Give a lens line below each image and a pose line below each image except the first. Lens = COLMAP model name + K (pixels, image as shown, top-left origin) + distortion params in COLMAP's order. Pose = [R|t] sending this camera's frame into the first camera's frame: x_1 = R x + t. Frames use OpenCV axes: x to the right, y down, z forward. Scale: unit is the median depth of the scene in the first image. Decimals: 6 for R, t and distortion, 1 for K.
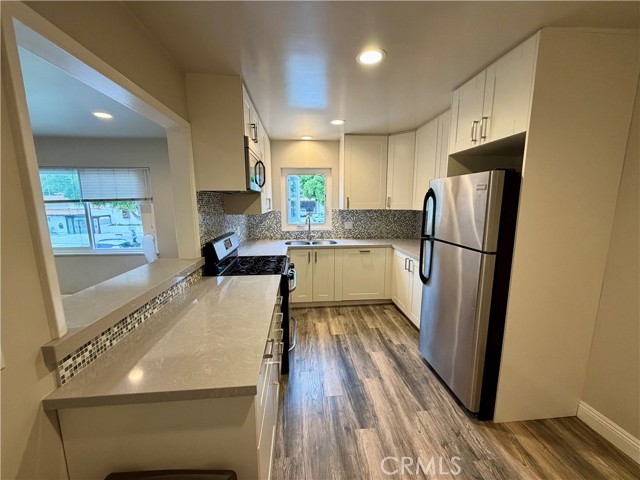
lens RADIAL K [[253.1, 0, 319.4], [0, 253.1, 241.4], [0, 0, 1]] dist [0.000212, -0.000231]
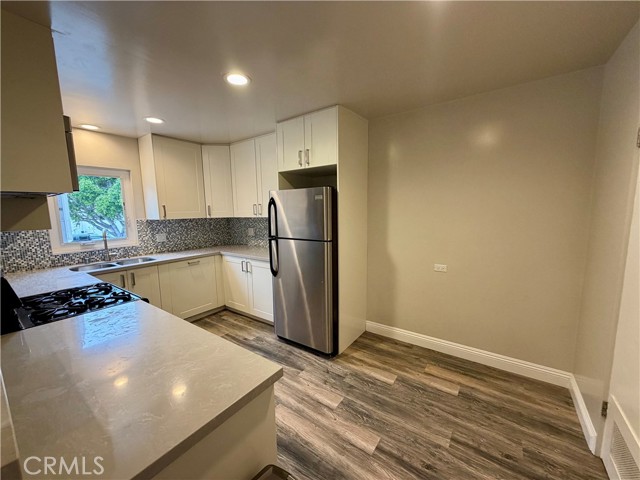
lens RADIAL K [[253.1, 0, 319.4], [0, 253.1, 241.4], [0, 0, 1]] dist [0.000212, -0.000231]
pose [[0.651381, -0.101284, 0.751960, -0.282213], [0.132023, 0.991062, 0.019126, 0.006533], [-0.747177, 0.086818, 0.658931, 0.029208]]
